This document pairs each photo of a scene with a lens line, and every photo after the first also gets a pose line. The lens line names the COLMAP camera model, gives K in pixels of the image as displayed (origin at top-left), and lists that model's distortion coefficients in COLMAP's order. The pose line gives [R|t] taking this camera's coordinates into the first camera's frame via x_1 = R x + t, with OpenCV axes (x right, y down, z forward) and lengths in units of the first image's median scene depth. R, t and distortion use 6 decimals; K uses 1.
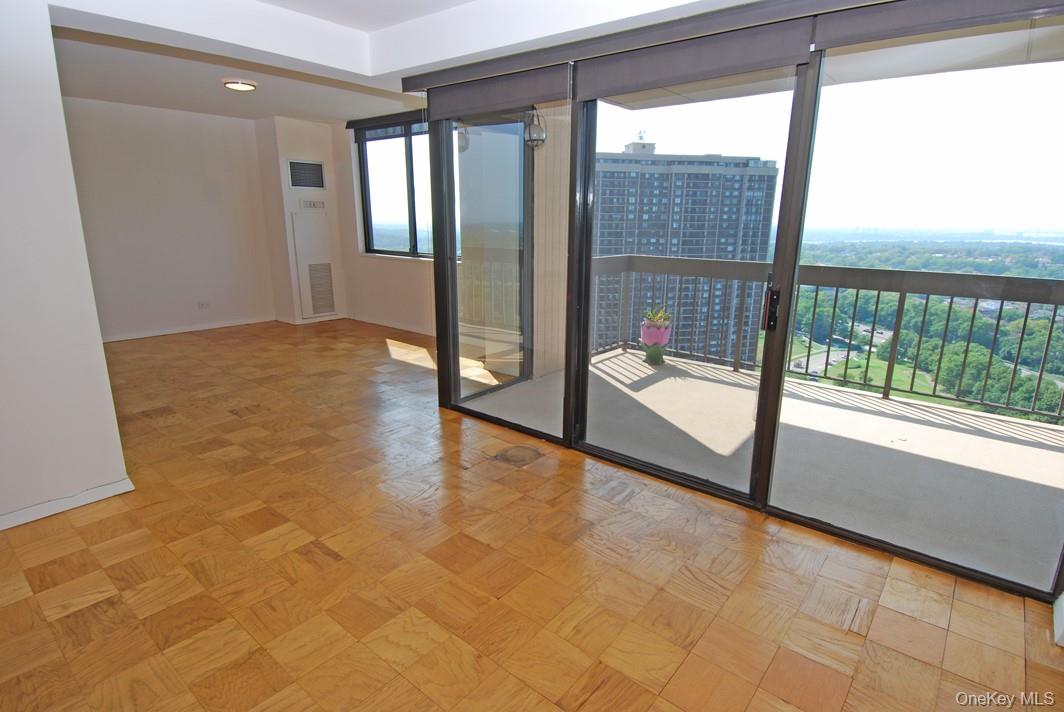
lens RADIAL K [[551.0, 0, 543.8], [0, 551.0, 357.7], [0, 0, 1]] dist [0.060815, -0.060825]
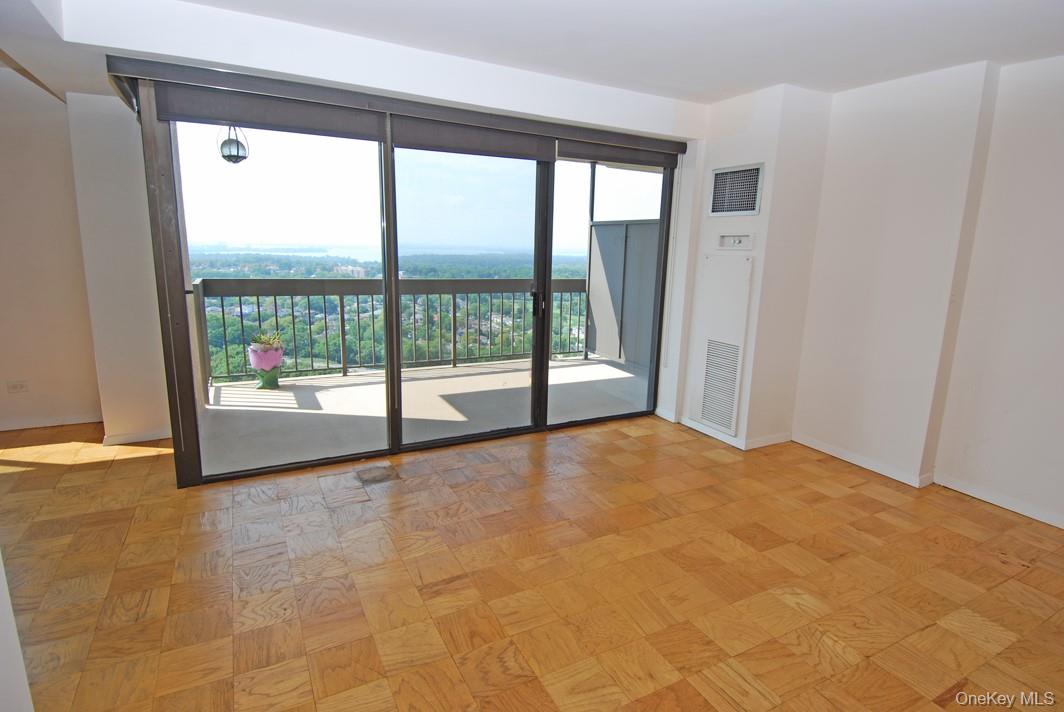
lens RADIAL K [[551.0, 0, 543.8], [0, 551.0, 357.7], [0, 0, 1]] dist [0.060815, -0.060825]
pose [[0.392118, -0.185918, 0.900932, -0.591058], [0.207871, 0.971940, 0.110098, -0.060243], [-0.896121, 0.144106, 0.419762, 0.188580]]
